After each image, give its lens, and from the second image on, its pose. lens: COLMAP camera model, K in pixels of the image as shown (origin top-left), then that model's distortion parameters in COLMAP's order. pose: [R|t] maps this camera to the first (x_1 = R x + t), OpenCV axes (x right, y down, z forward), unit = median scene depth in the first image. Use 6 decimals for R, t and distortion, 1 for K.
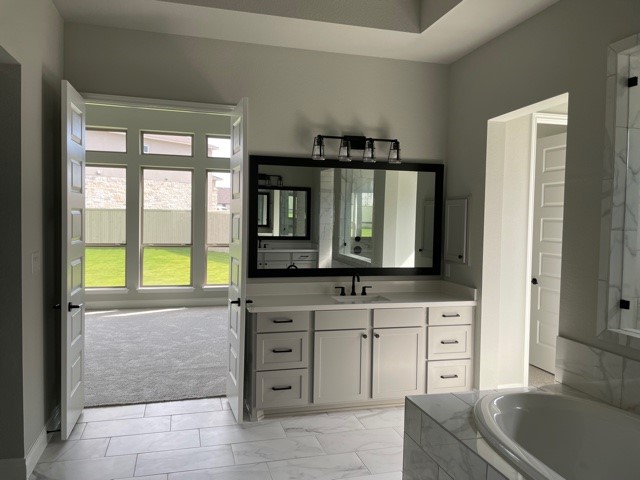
lens RADIAL K [[485.4, 0, 318.2], [0, 485.4, 236.3], [0, 0, 1]] dist [0.082615, -0.113347]
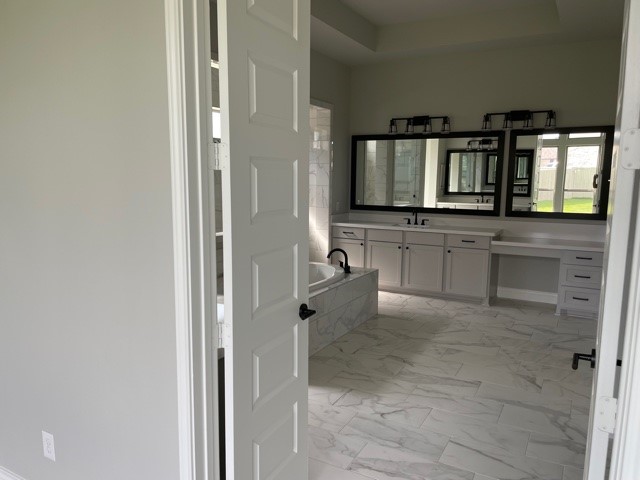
lens RADIAL K [[485.4, 0, 322.3], [0, 485.4, 244.5], [0, 0, 1]] dist [0.082615, -0.113347]
pose [[0.712833, 0.086429, -0.695988, 0.828163], [-0.031178, 0.995302, 0.091666, 0.047828], [0.700640, -0.043643, 0.712179, -0.252238]]
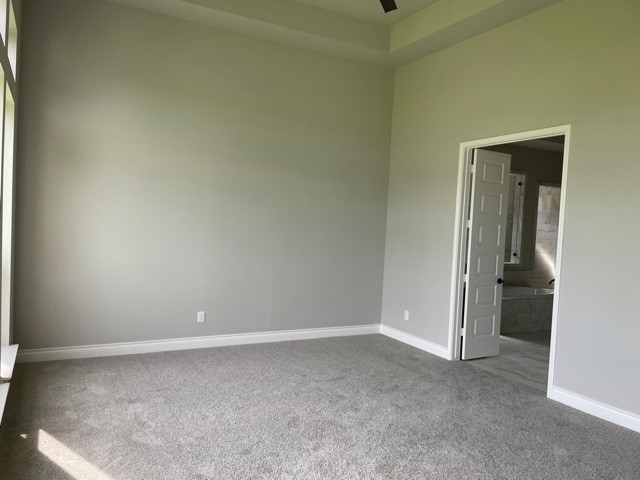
lens RADIAL K [[485.4, 0, 318.2], [0, 485.4, 241.9], [0, 0, 1]] dist [0.082615, -0.113347]
pose [[0.218258, 0.029961, -0.975431, 1.573744], [-0.089146, 0.995962, 0.010644, 0.081763], [0.971811, 0.084633, 0.220048, -0.647823]]
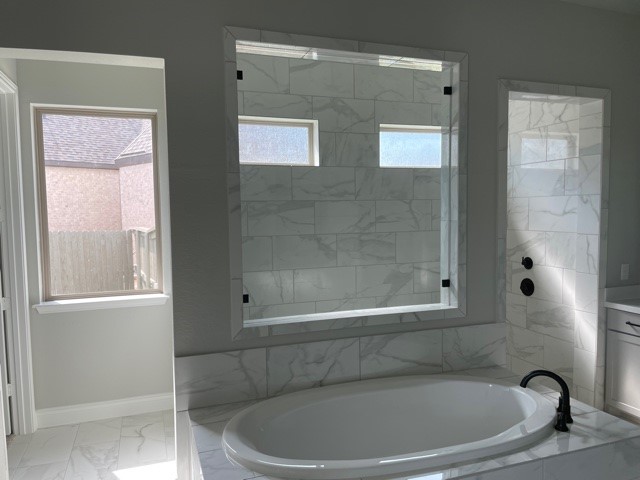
lens RADIAL K [[485.4, 0, 319.2], [0, 485.4, 244.6], [0, 0, 1]] dist [0.082615, -0.113347]
pose [[0.068155, 0.046779, -0.996577, 0.607530], [-0.032134, 0.998485, 0.044671, 0.003692], [0.997157, 0.028979, 0.069555, 0.254039]]
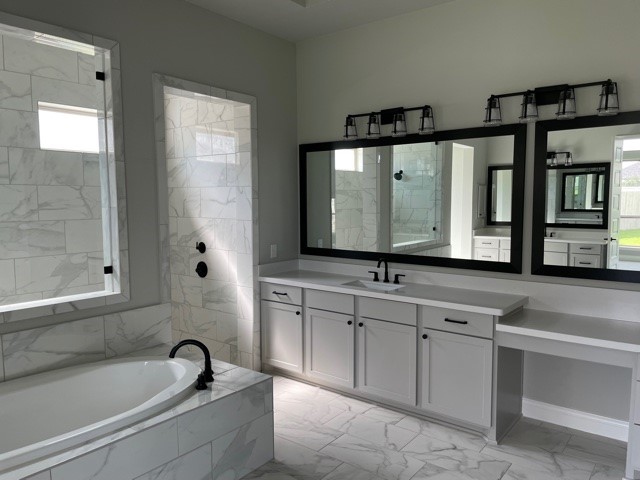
lens RADIAL K [[485.4, 0, 322.5], [0, 485.4, 242.9], [0, 0, 1]] dist [0.082615, -0.113347]
pose [[0.594065, 0.049265, -0.802907, 0.668519], [-0.024530, 0.998768, 0.043133, 0.007964], [0.804043, -0.005928, 0.594542, 0.313447]]
